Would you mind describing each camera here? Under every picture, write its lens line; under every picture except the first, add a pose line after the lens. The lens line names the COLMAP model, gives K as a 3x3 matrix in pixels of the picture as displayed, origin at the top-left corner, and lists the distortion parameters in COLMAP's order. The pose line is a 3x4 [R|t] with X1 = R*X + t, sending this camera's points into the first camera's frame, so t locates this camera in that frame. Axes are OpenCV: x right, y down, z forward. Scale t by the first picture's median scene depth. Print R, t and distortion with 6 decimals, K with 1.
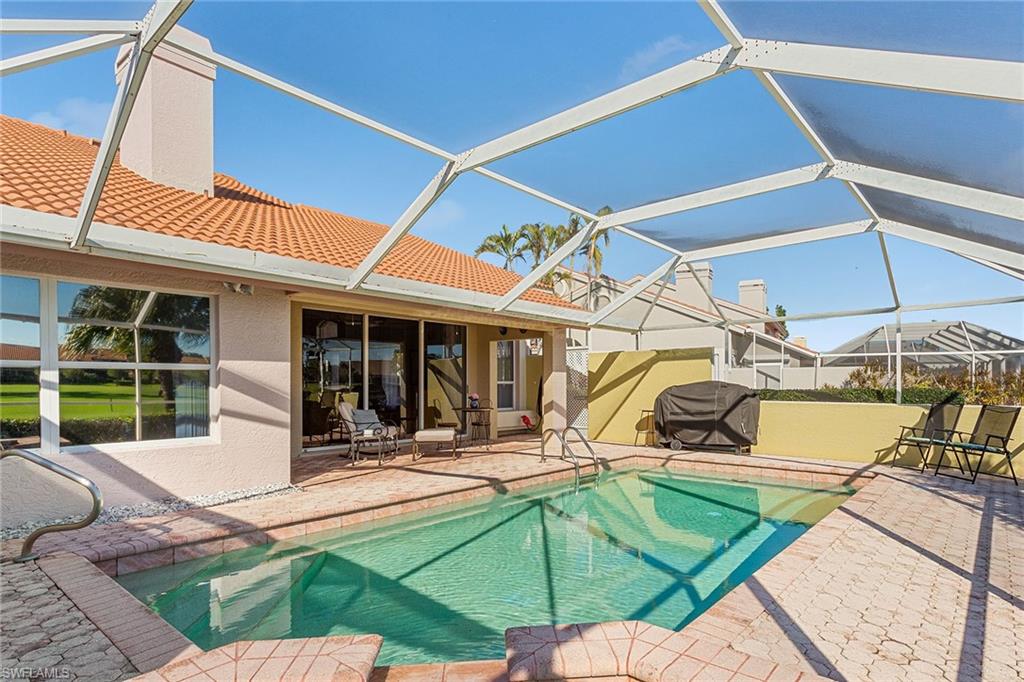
lens RADIAL K [[532.5, 0, 512.8], [0, 532.5, 383.3], [0, 0, 1]] dist [0.001151, 0.000496]
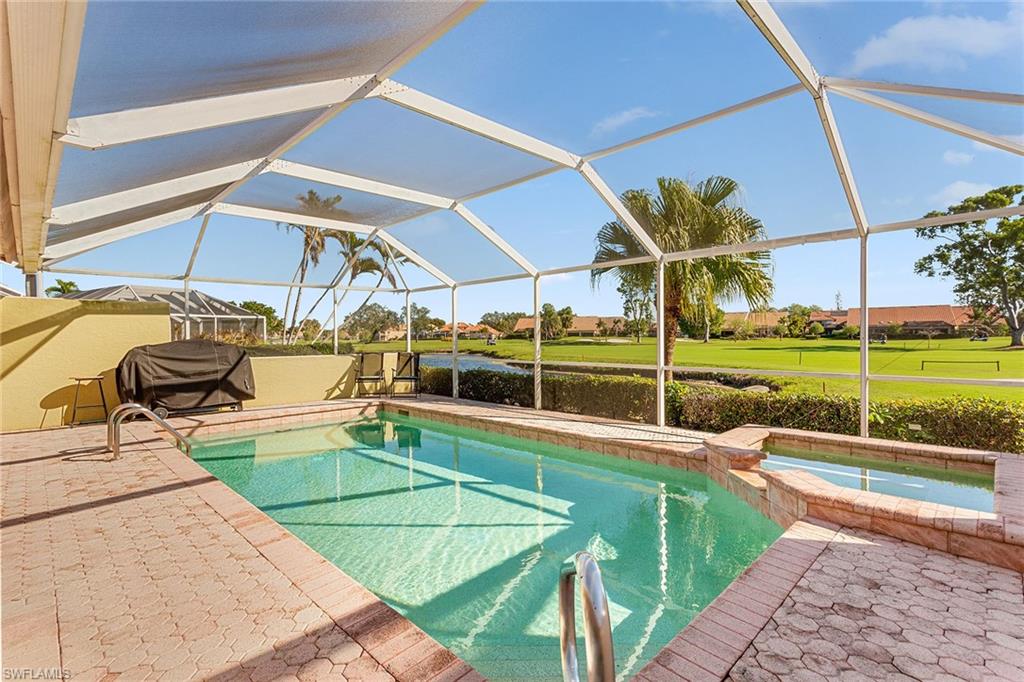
lens RADIAL K [[490.3, 0, 512.0], [0, 490.3, 341.0], [0, 0, 1]] dist [0.000314, 0.000030]
pose [[0.089071, -0.007722, 0.995995, -0.469952], [0.006659, 0.999952, 0.007158, -0.003988], [-0.996003, 0.005995, 0.089118, 0.389753]]
